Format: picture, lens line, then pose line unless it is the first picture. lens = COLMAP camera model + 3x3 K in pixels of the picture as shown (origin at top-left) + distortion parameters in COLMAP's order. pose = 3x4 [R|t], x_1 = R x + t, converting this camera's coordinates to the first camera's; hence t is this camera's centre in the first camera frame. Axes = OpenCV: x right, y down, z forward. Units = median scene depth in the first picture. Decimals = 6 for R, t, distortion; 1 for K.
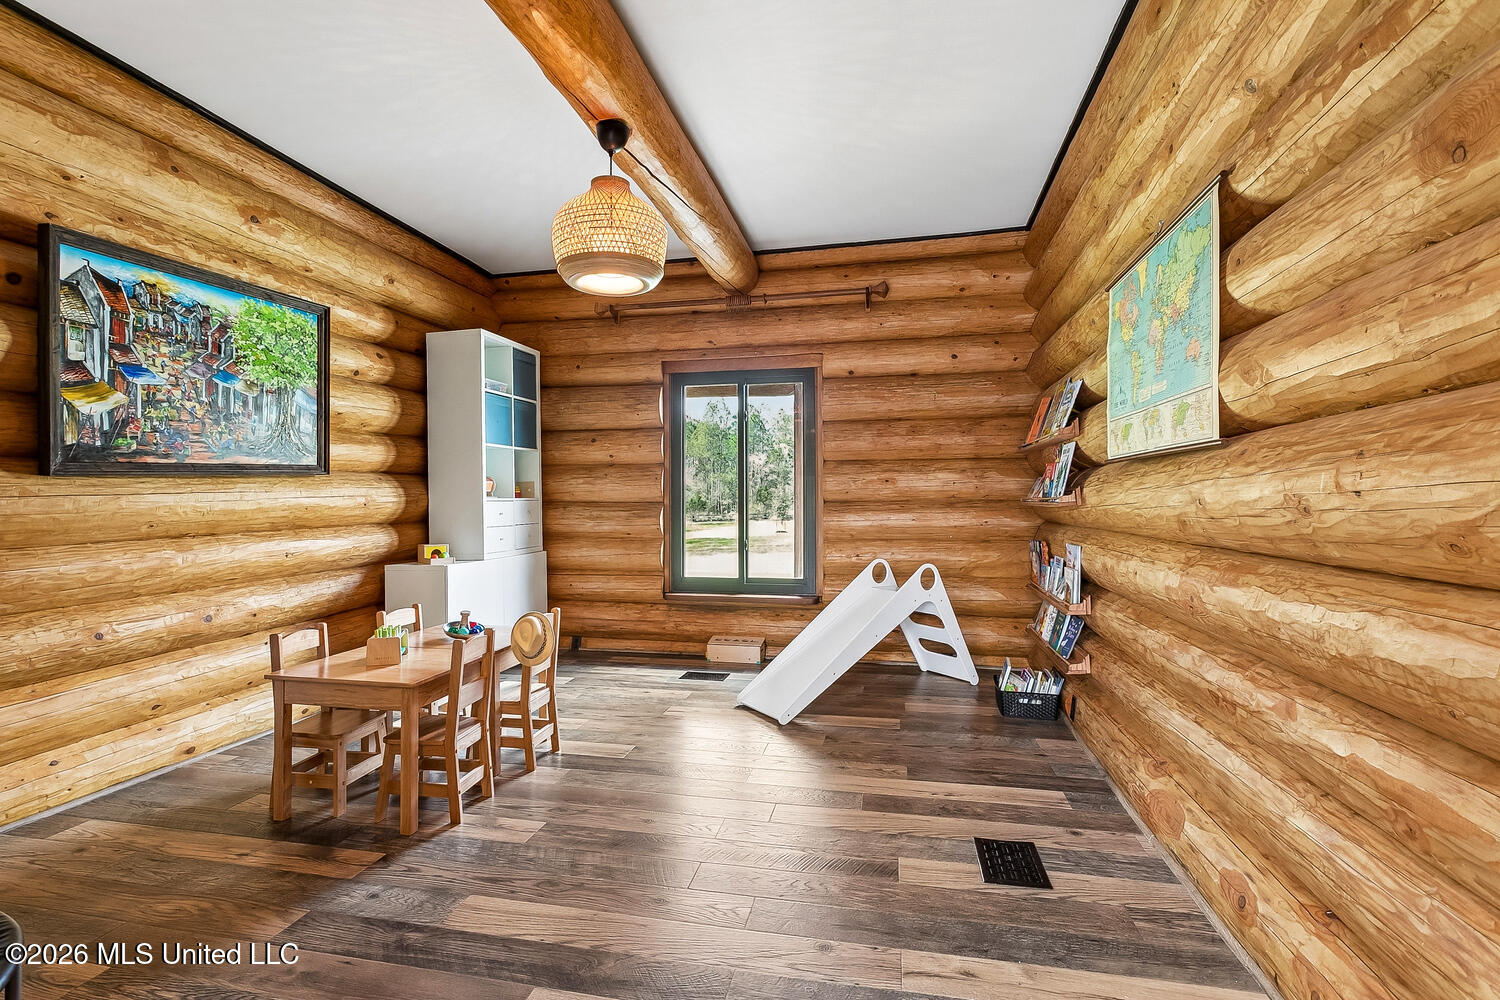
lens RADIAL K [[716.5, 0, 753.6], [0, 716.5, 500.2], [0, 0, 1]] dist [-0.002807, -0.000164]
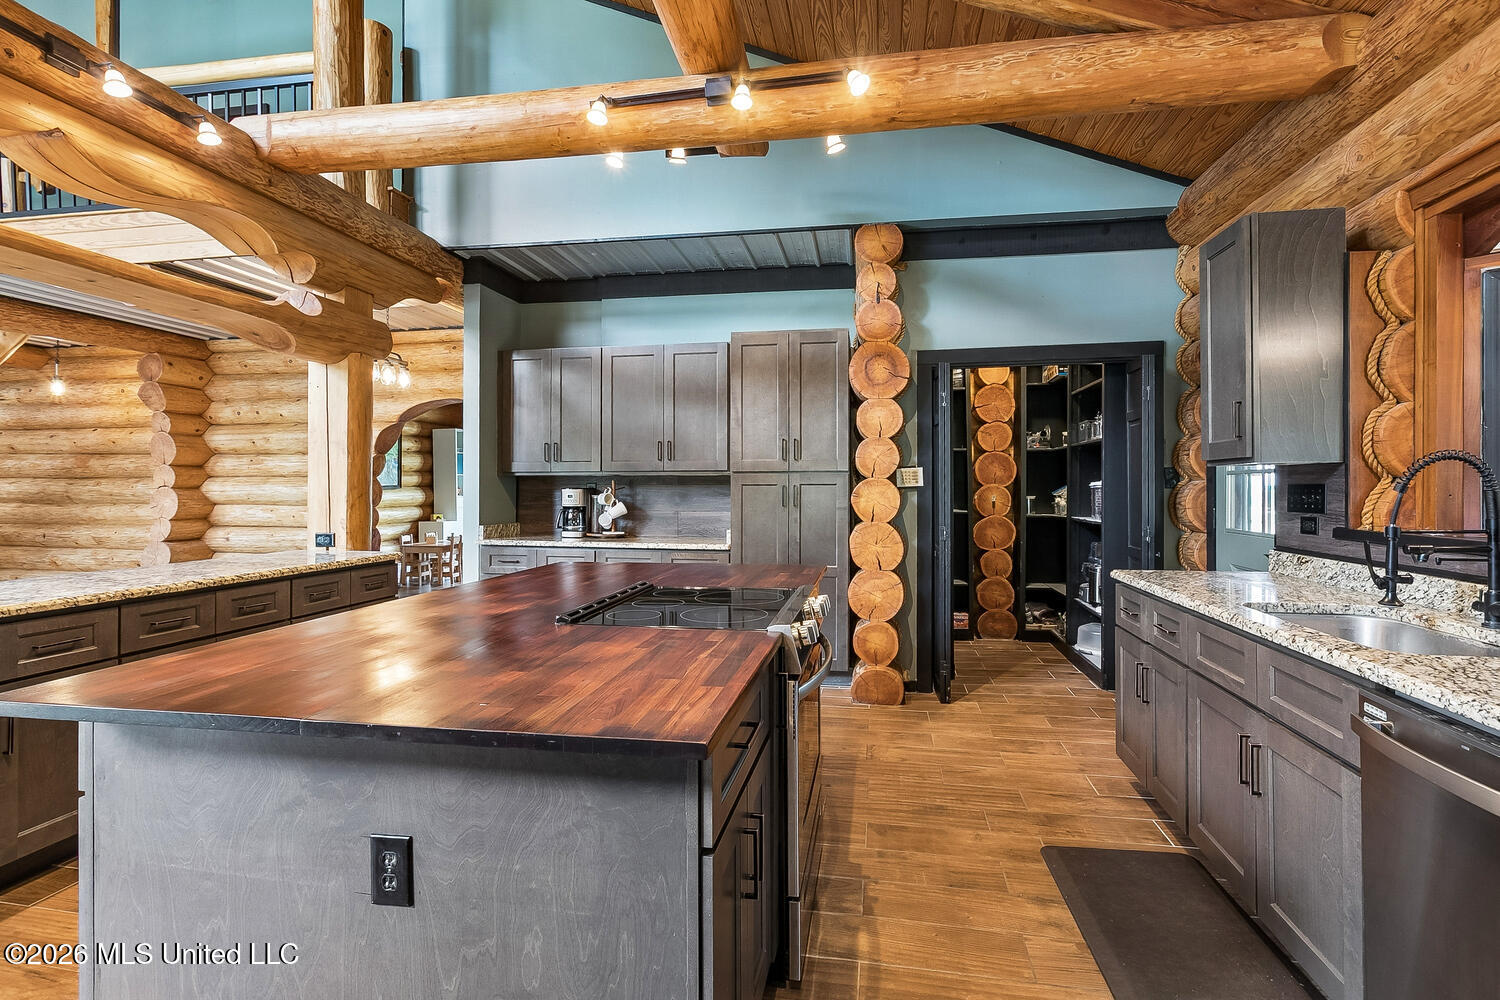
lens RADIAL K [[716.5, 0, 746.8], [0, 716.5, 496.4], [0, 0, 1]] dist [-0.002807, -0.000164]
pose [[0.999187, -0.001093, 0.040298, 0.560663], [0.000950, 0.999993, 0.003560, -0.009971], [-0.040301, -0.003519, 0.999181, -1.614122]]
